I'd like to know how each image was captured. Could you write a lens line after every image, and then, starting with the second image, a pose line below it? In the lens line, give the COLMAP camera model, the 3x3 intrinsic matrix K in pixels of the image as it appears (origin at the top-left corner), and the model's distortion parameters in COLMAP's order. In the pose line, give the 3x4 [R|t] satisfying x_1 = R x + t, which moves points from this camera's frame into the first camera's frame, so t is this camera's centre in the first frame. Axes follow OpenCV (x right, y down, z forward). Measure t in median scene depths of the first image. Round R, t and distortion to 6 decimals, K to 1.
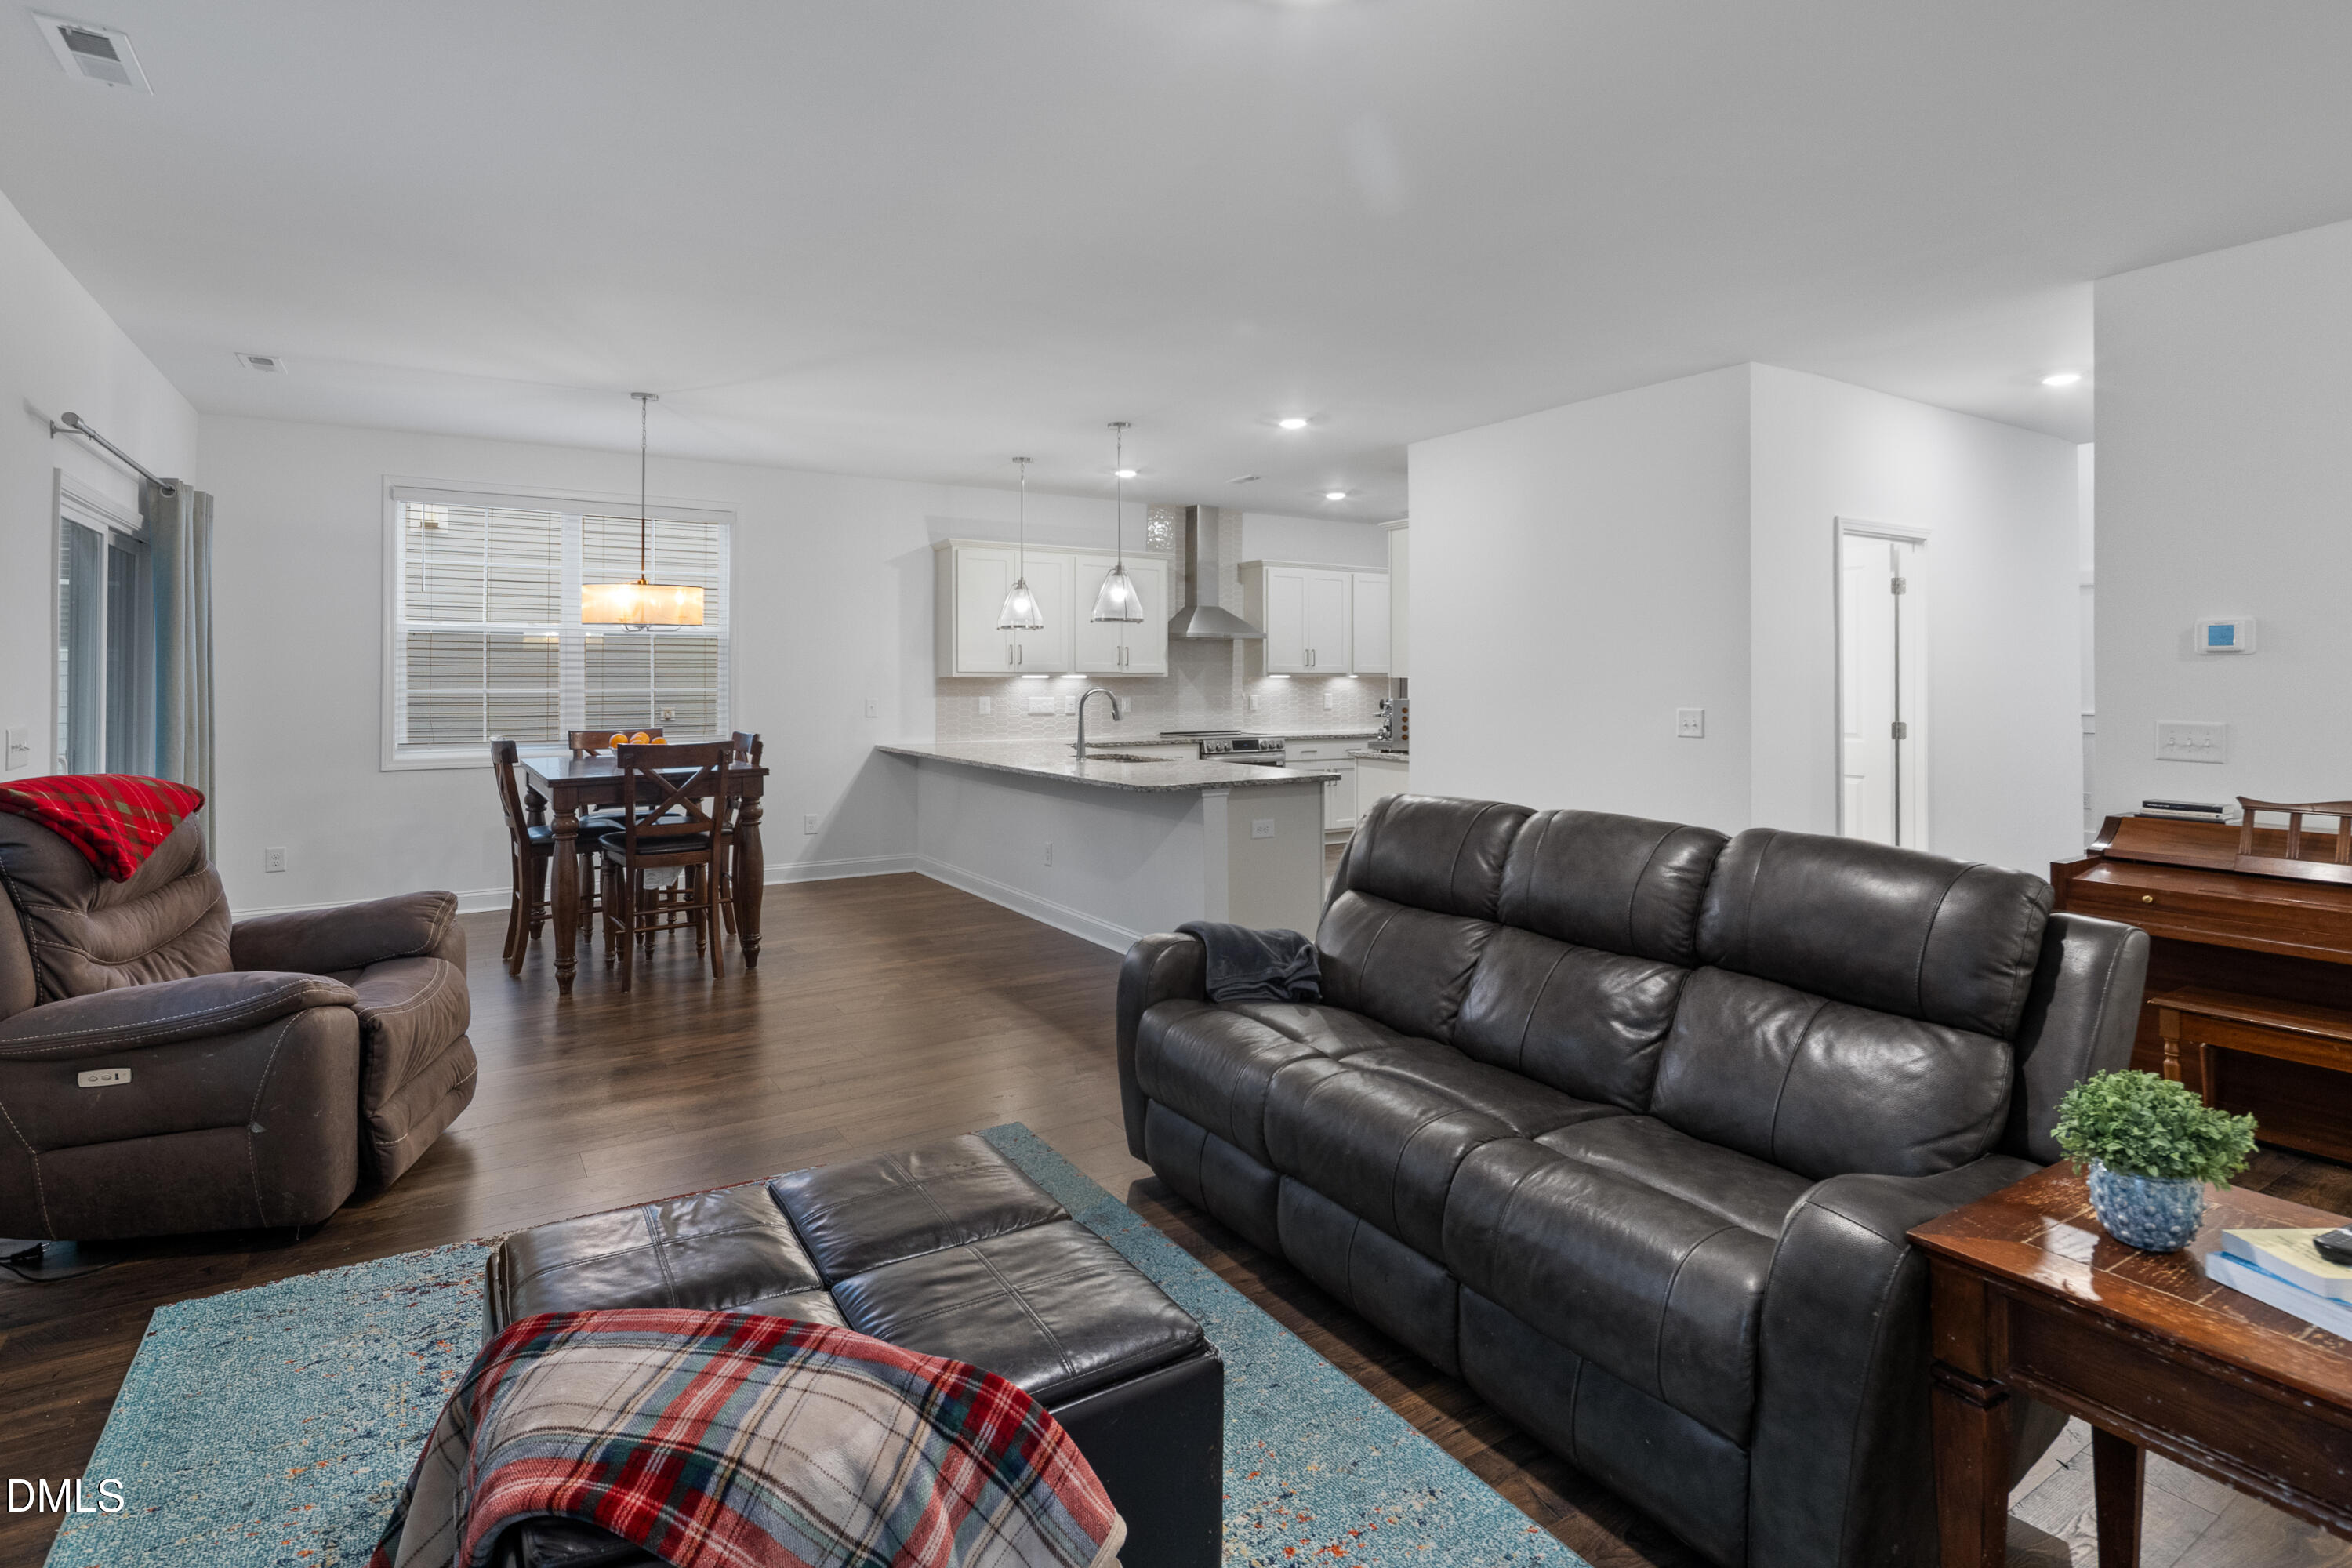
lens RADIAL K [[1152.3, 0, 1172.4], [0, 1152.3, 686.0], [0, 0, 1]] dist [-0.004052, -0.000091]
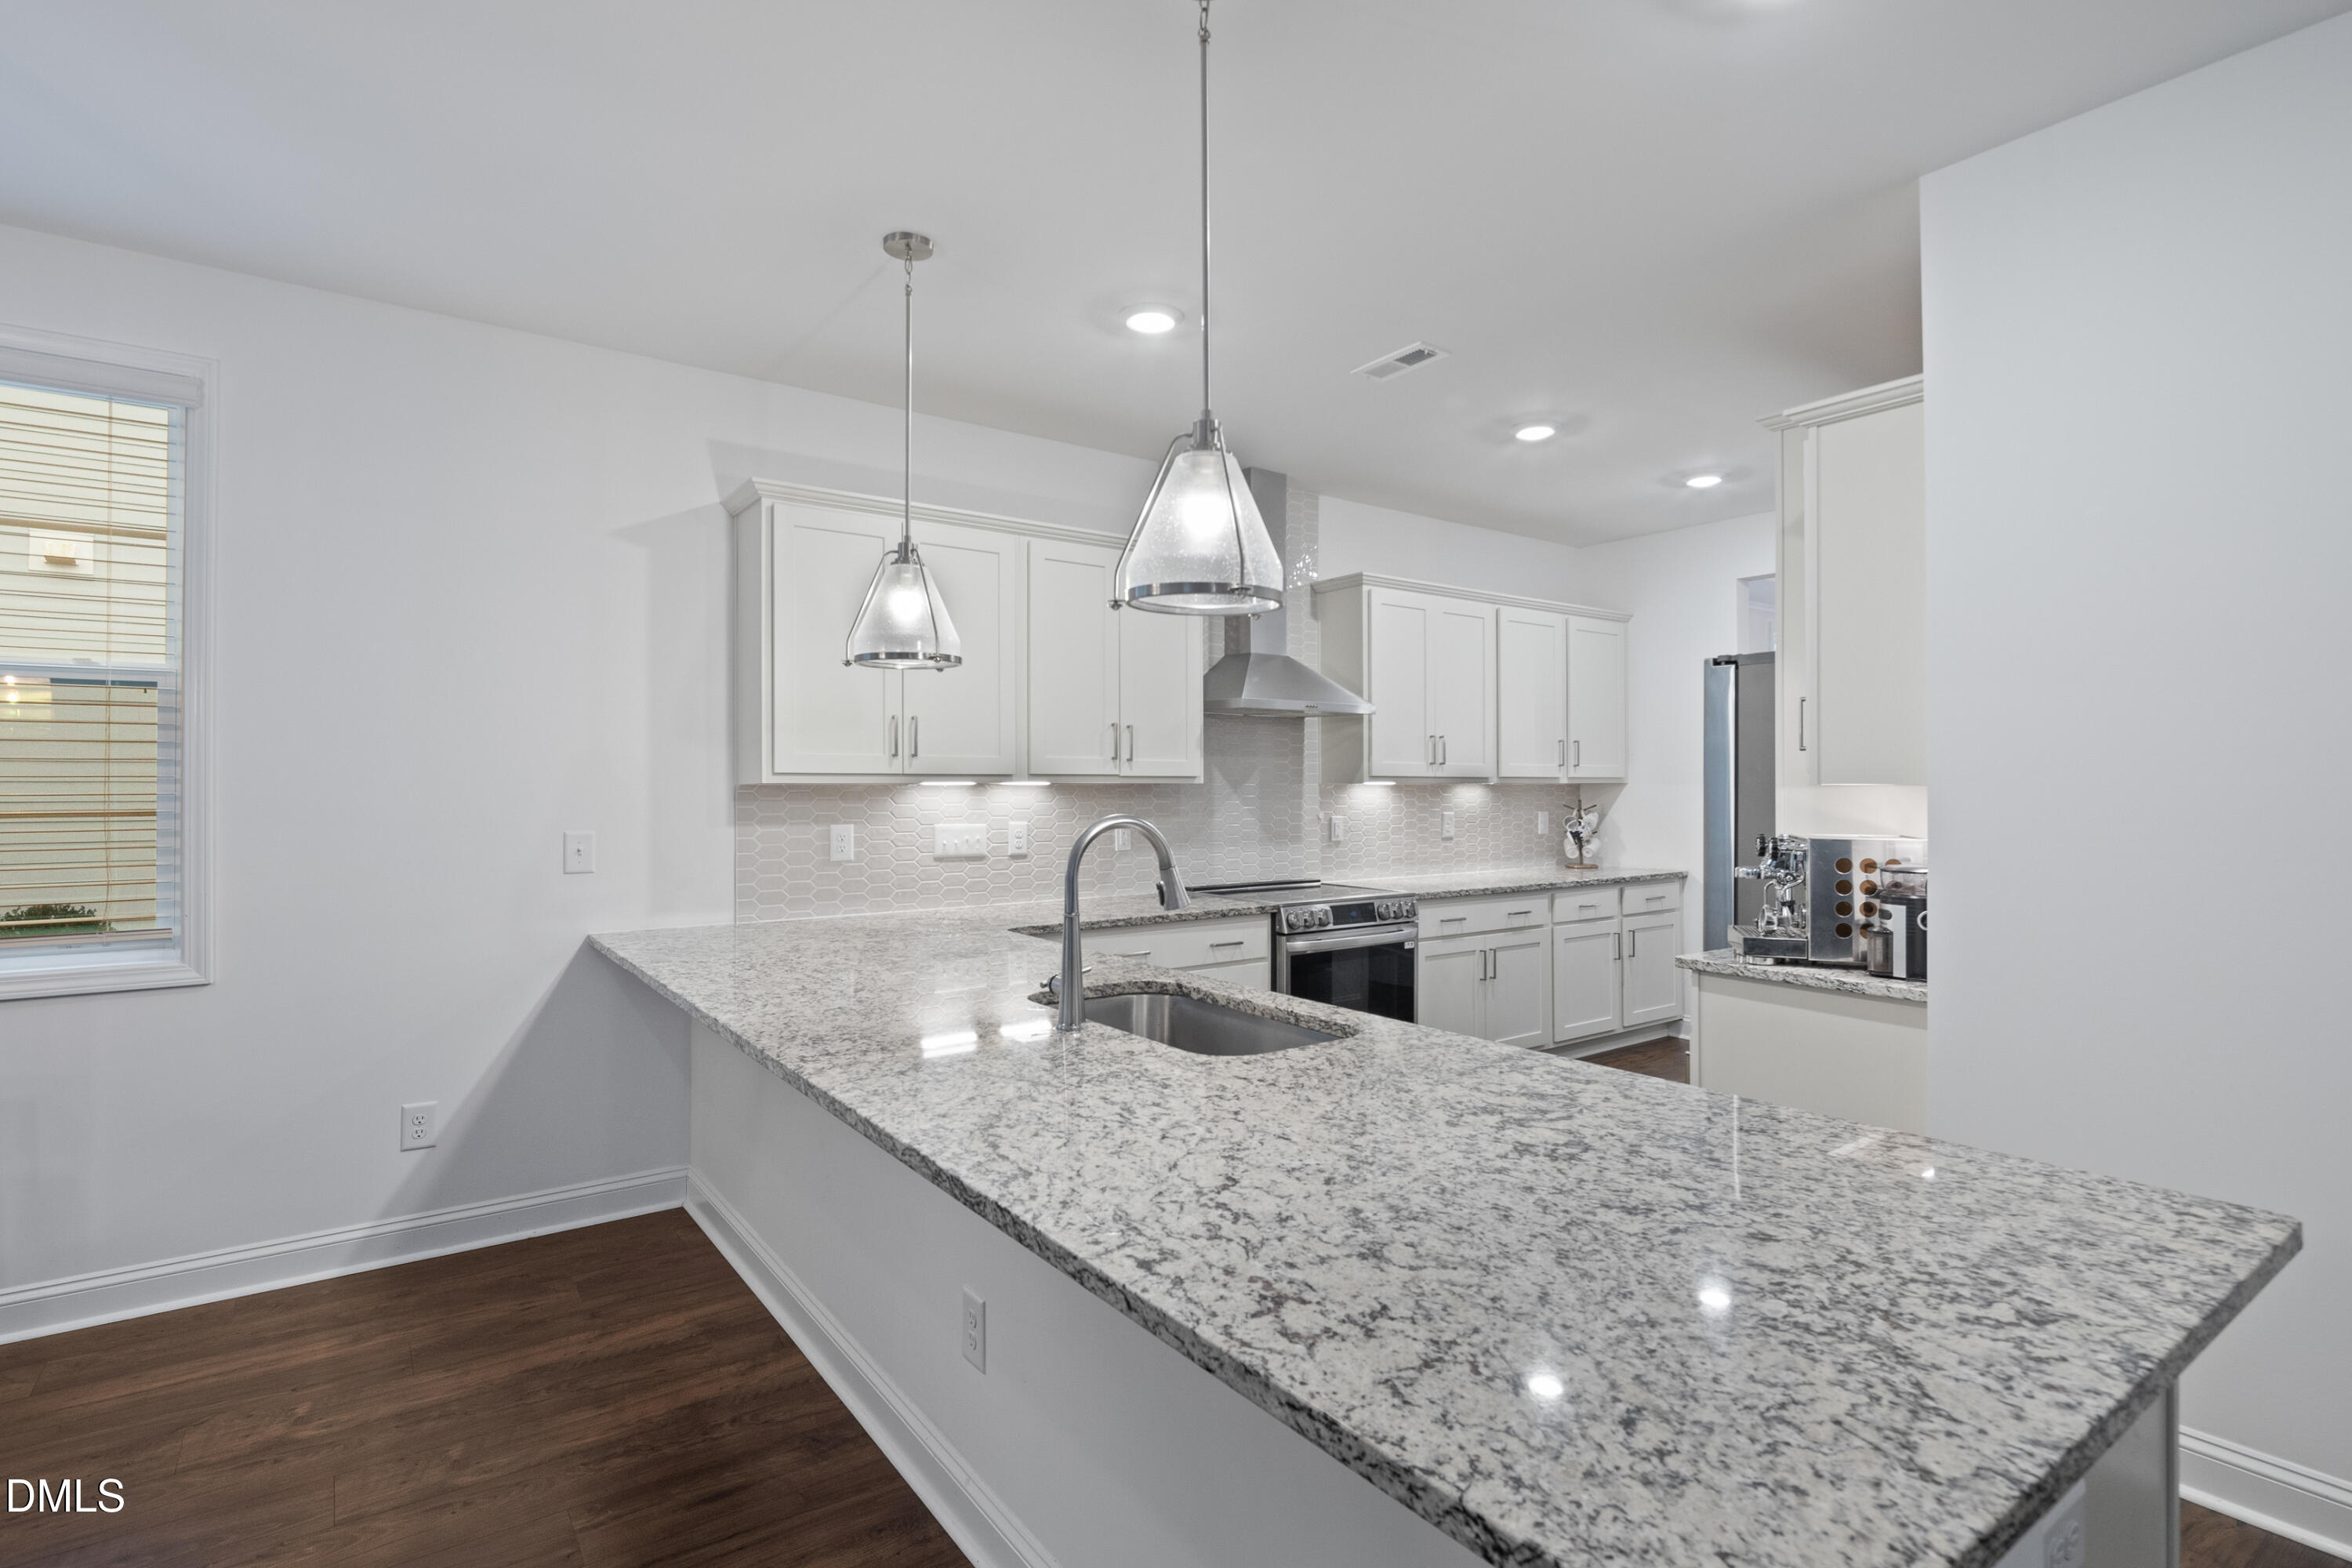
lens RADIAL K [[1150.4, 0, 1176.0], [0, 1150.4, 784.0], [0, 0, 1]] dist [-0.002361, -0.000461]
pose [[0.997934, -0.000516, 0.064244, -0.051561], [0.000983, 0.999973, -0.007230, -0.003939], [-0.064238, 0.007278, 0.997908, 0.485178]]
